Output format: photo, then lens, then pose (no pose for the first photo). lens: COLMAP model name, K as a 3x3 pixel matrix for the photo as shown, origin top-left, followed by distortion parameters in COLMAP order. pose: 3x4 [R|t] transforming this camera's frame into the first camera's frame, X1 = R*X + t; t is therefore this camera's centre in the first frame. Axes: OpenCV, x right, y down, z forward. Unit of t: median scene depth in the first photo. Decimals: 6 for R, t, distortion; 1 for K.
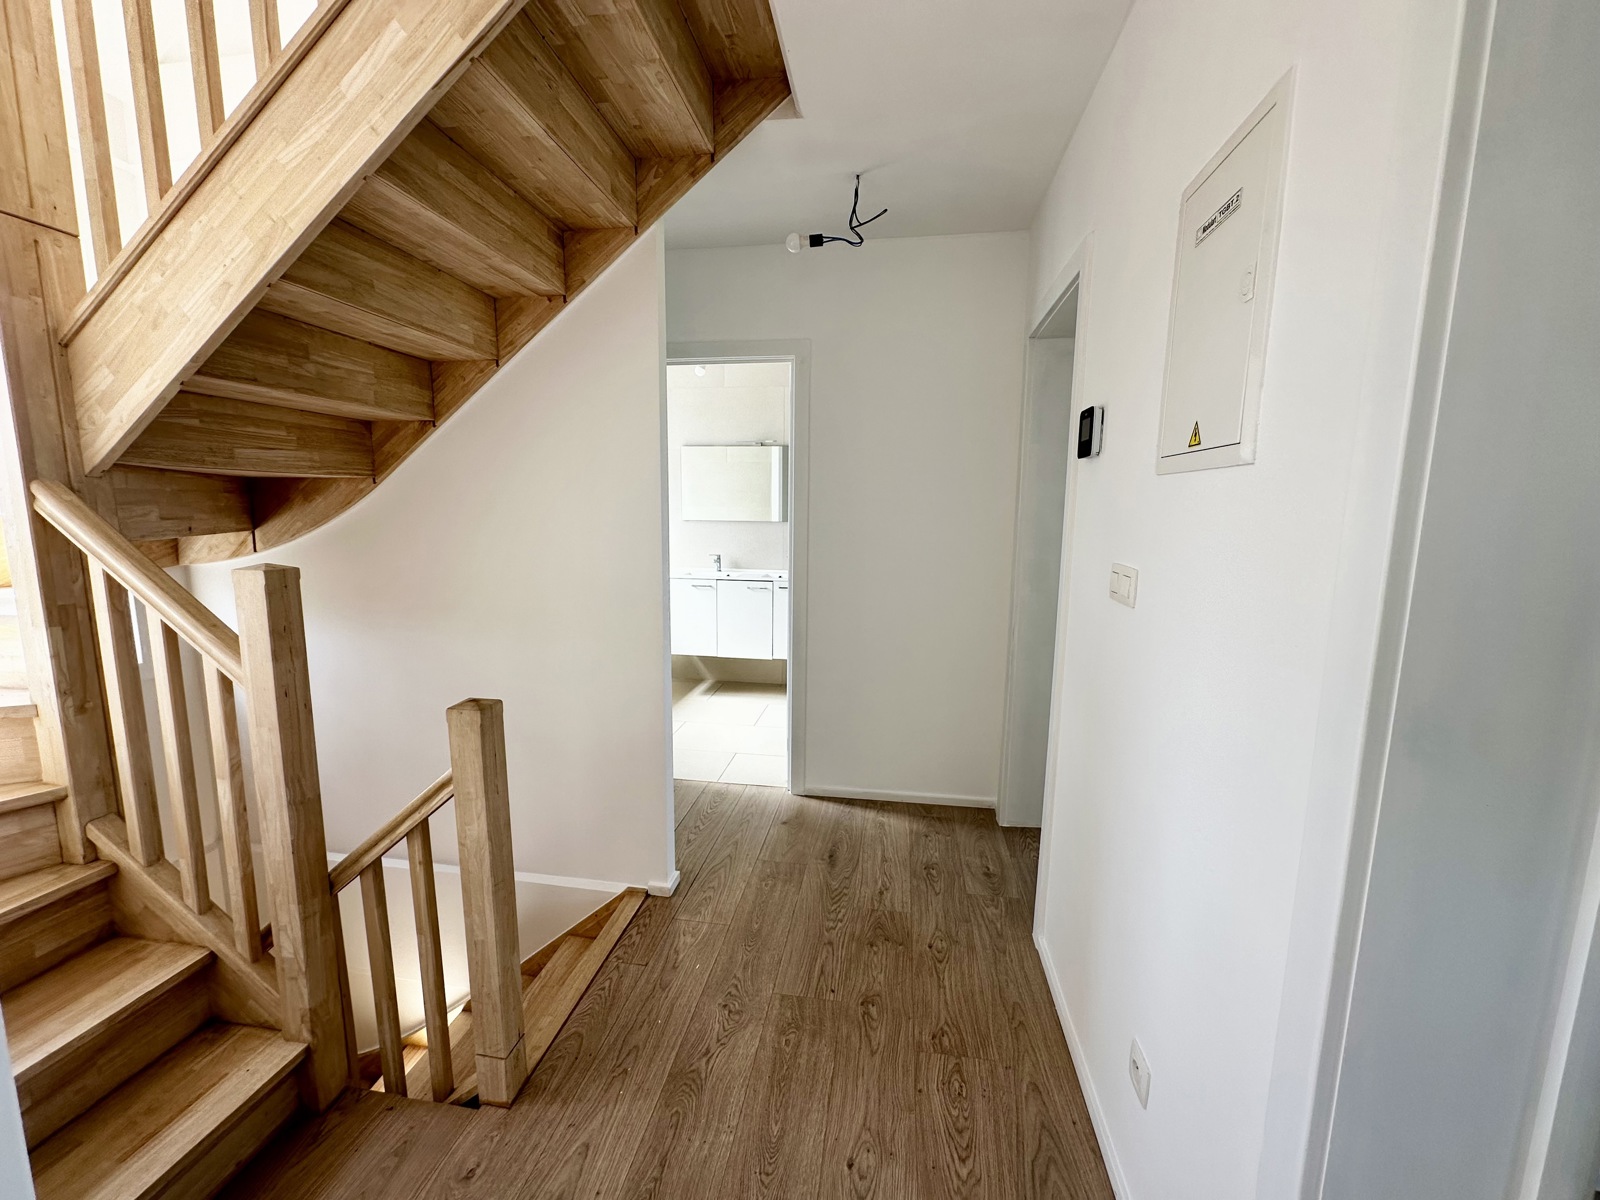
lens RADIAL K [[642.0, 0, 795.4], [0, 642.0, 602.8], [0, 0, 1]] dist [0.001423, 0.000835]
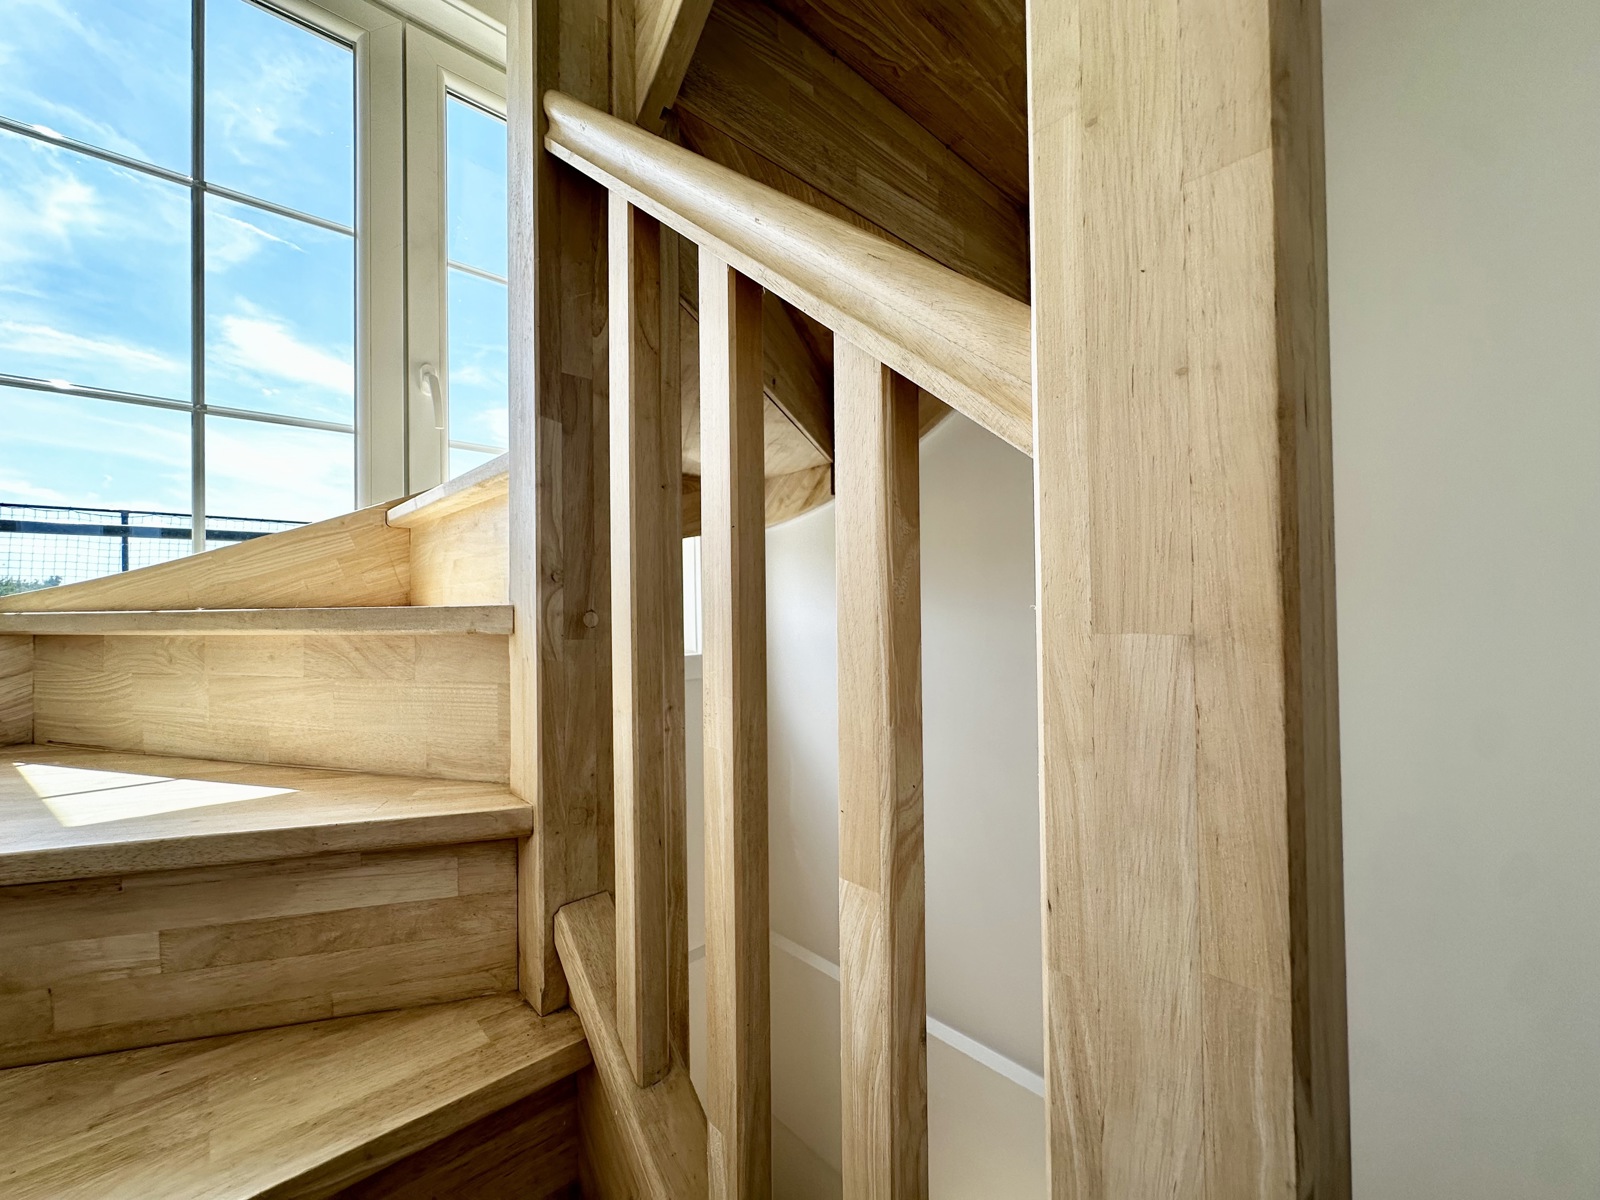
lens RADIAL K [[642.0, 0, 797.2], [0, 642.0, 604.0], [0, 0, 1]] dist [0.001423, 0.000835]
pose [[0.784629, -0.022617, -0.619553, -0.736514], [-0.067460, 0.990286, -0.121586, 0.193967], [0.616284, 0.137194, 0.775481, 0.762792]]
